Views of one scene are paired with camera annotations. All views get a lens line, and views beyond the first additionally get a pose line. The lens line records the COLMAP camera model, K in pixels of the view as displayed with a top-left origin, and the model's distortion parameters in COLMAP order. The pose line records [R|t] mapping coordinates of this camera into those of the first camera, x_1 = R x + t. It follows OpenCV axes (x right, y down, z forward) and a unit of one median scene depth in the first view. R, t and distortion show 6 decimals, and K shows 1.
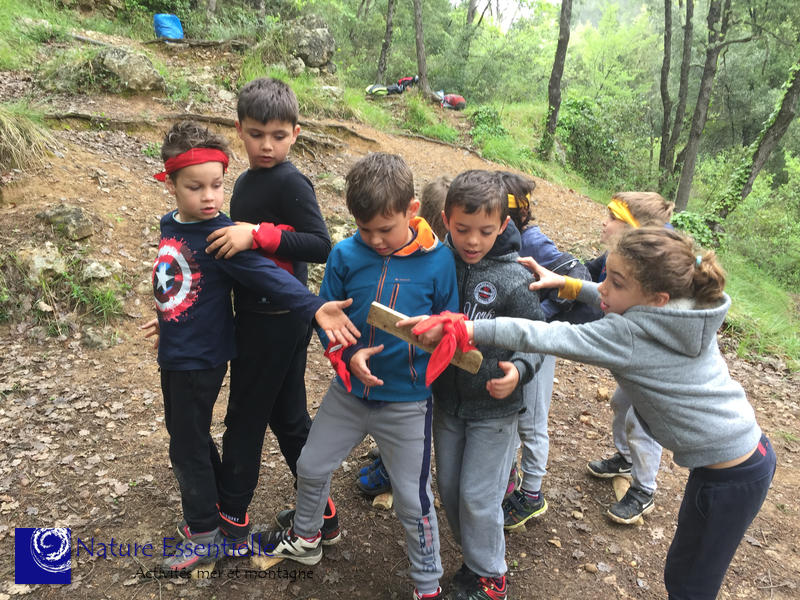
lens RADIAL K [[676.9, 0, 401.7], [0, 676.9, 302.1], [0, 0, 1]] dist [0.058263, -0.073208]
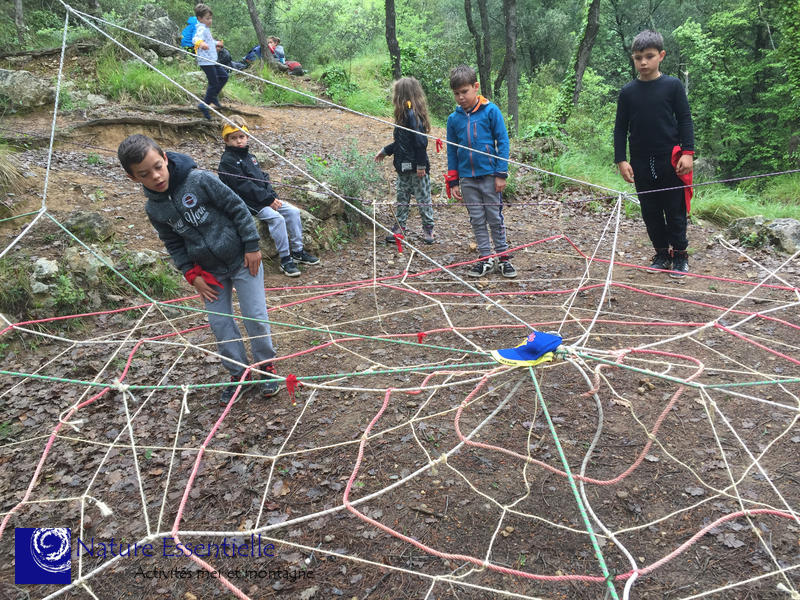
lens RADIAL K [[676.9, 0, 401.0], [0, 676.9, 302.0], [0, 0, 1]] dist [0.058263, -0.073208]
pose [[0.942868, -0.251660, 0.218330, -0.124407], [0.240212, 0.967587, 0.077931, 0.015735], [-0.230865, -0.021033, 0.972758, -0.088815]]
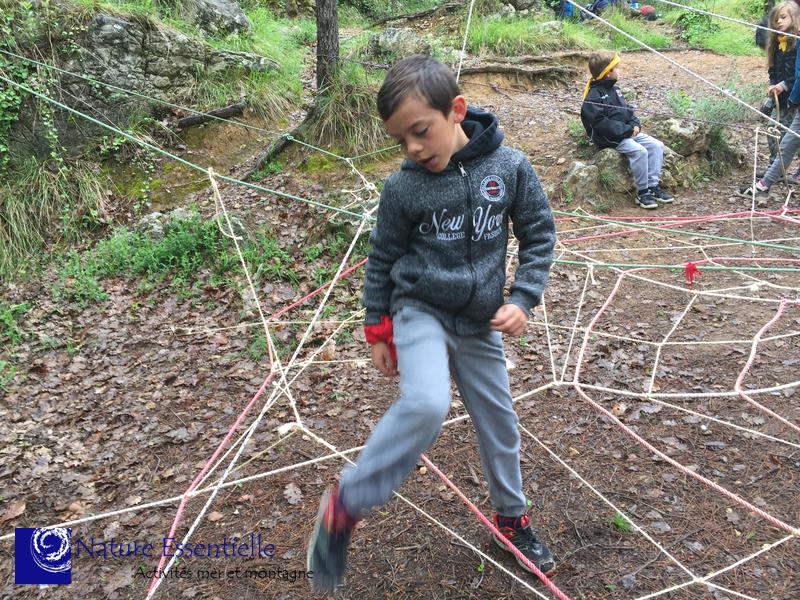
lens RADIAL K [[676.9, 0, 399.5], [0, 676.9, 301.0], [0, 0, 1]] dist [0.058263, -0.073208]
pose [[0.961673, -0.159310, -0.223170, -0.161849], [0.170717, 0.984779, 0.032663, 0.035859], [0.214570, -0.069511, 0.974232, -0.113388]]
